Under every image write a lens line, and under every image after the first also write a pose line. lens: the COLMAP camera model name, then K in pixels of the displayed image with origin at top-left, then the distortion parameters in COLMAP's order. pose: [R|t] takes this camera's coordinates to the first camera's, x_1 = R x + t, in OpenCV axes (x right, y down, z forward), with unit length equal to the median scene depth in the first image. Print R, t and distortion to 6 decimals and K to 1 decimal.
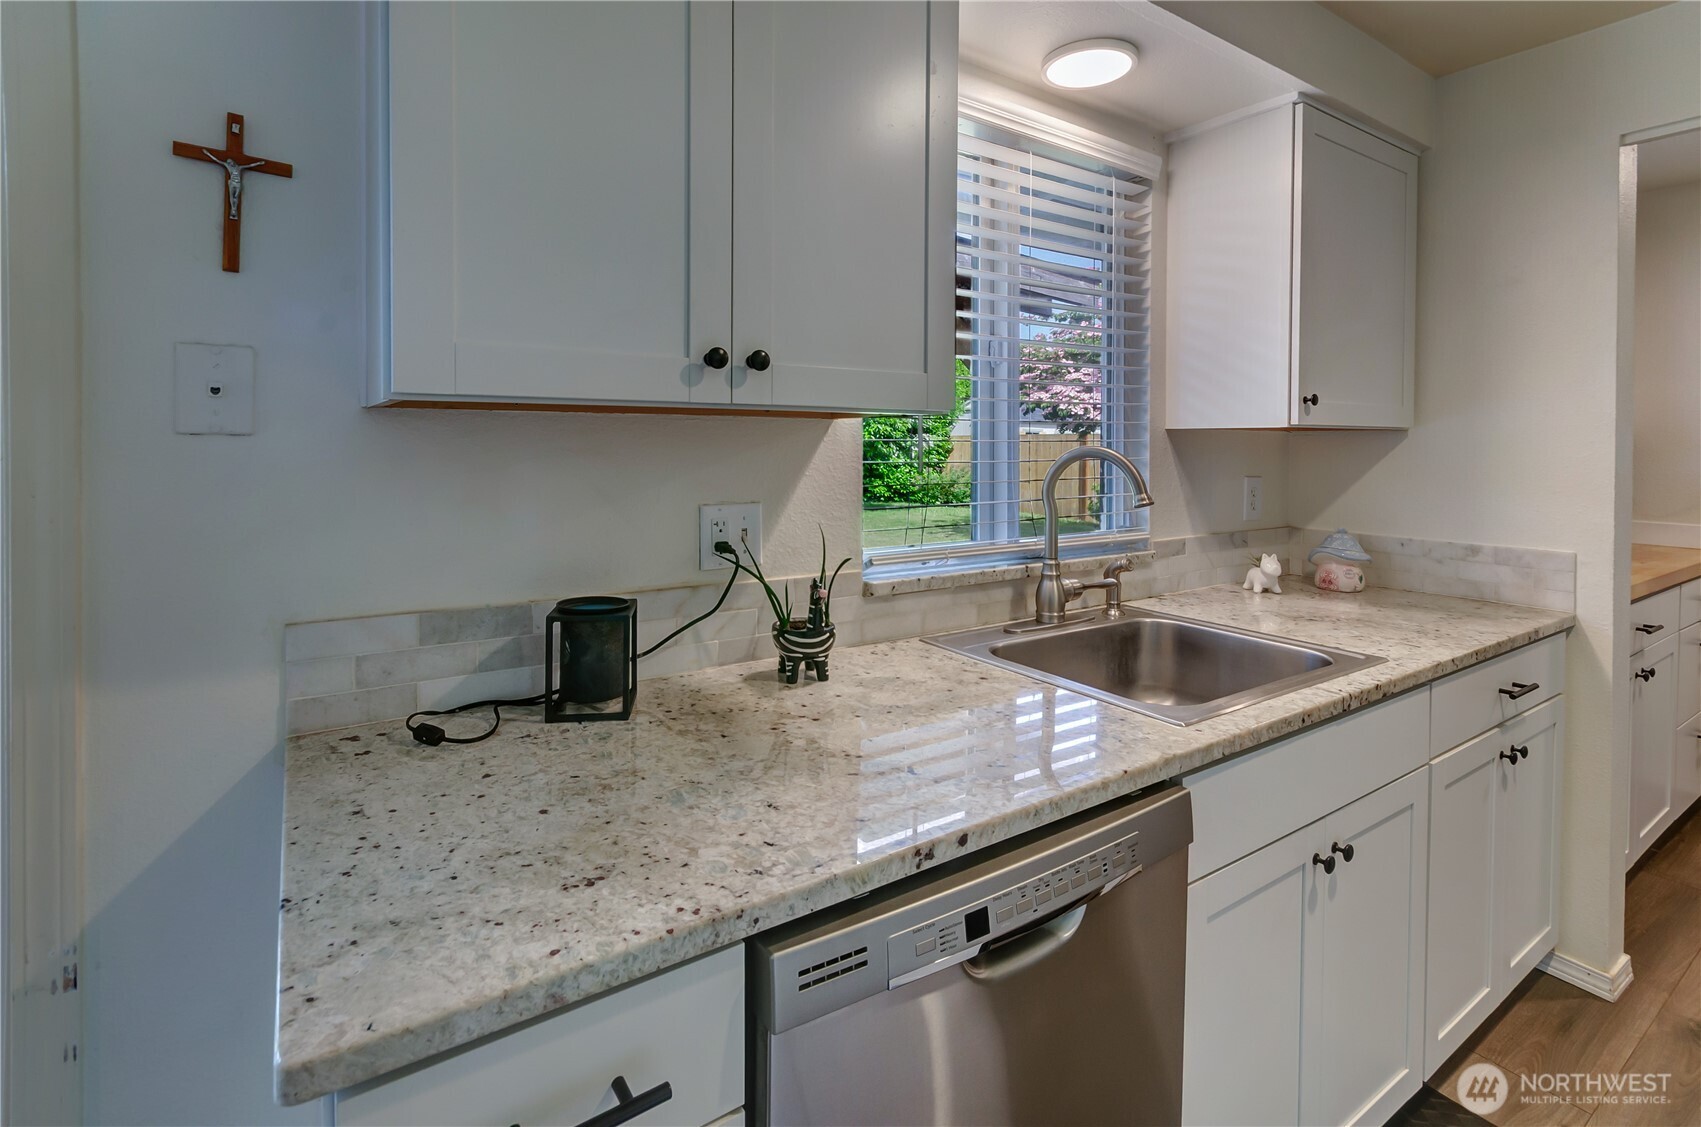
lens RADIAL K [[733.3, 0, 775.6], [0, 733.3, 447.7], [0, 0, 1]] dist [0.002469, 0.000258]
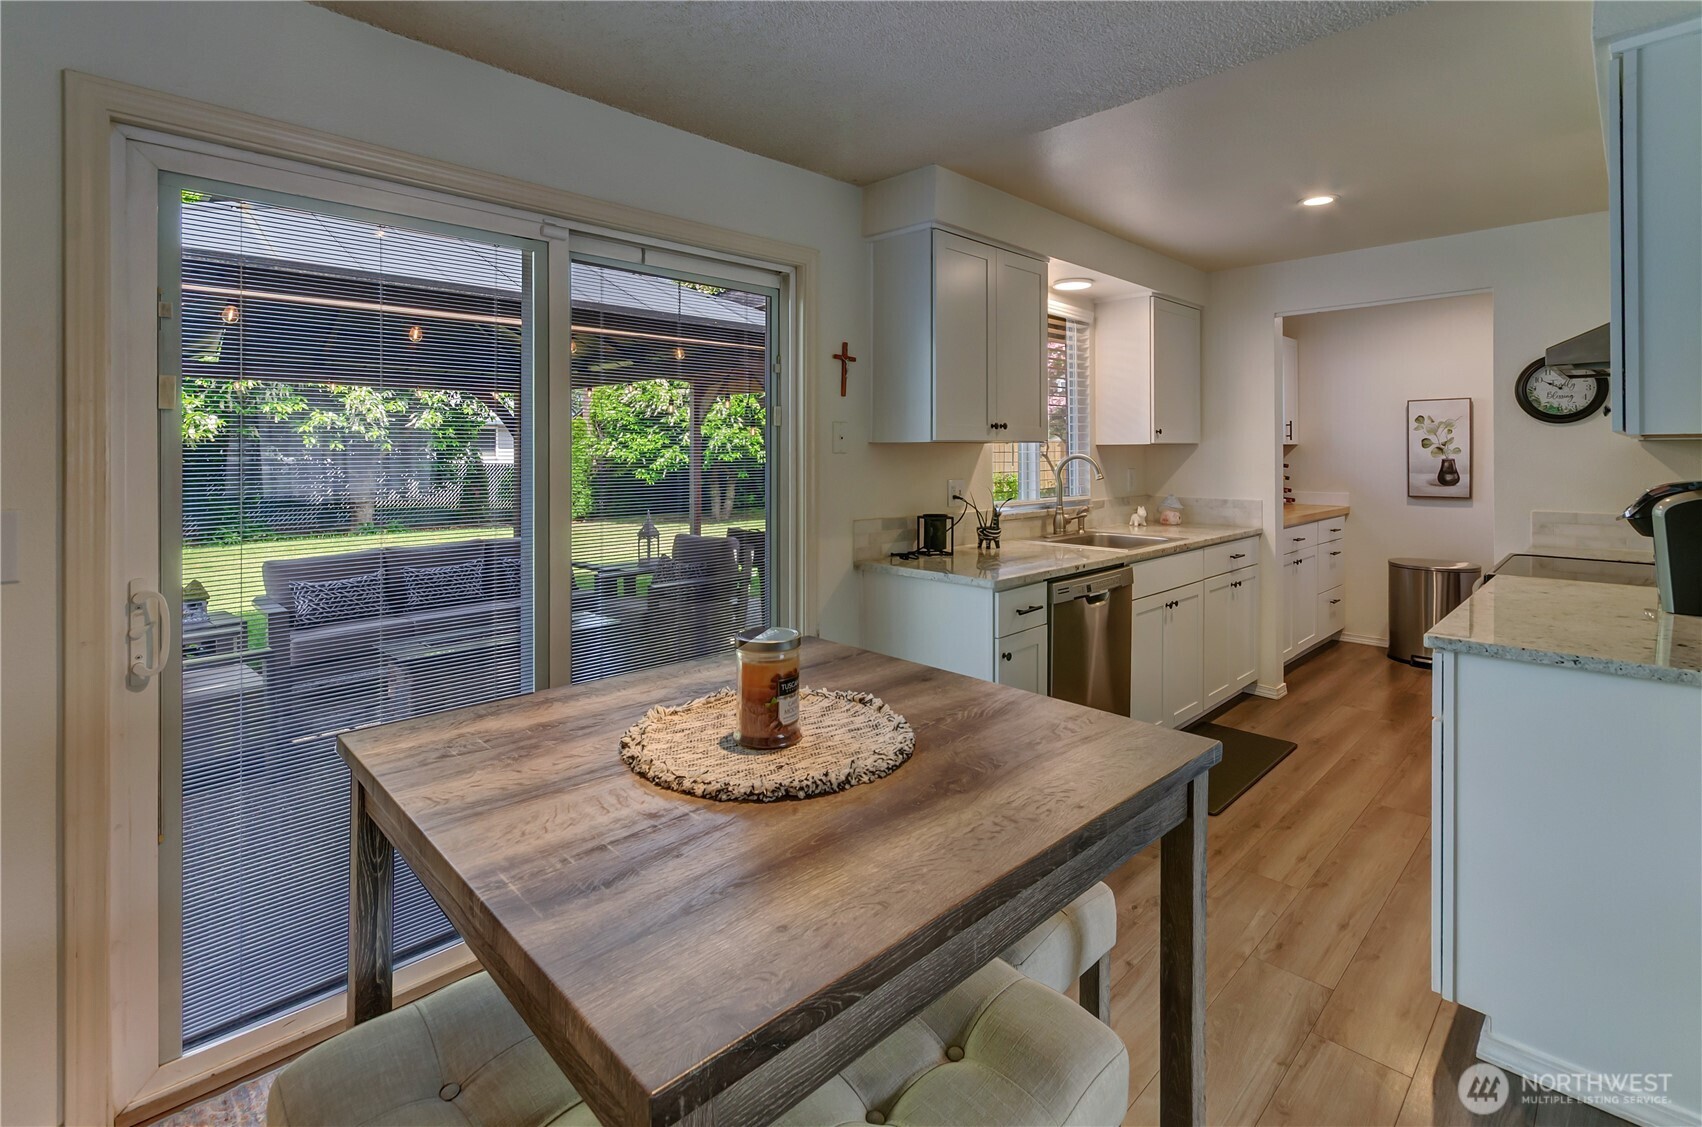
lens RADIAL K [[782.0, 0, 848.0], [0, 782.0, 453.7], [0, 0, 1]] dist [0.001971, 0.000326]
pose [[0.963217, -0.011046, 0.268499, -0.779182], [0.012646, 0.999911, -0.004230, -0.001260], [-0.268429, 0.007469, 0.963271, -0.981544]]
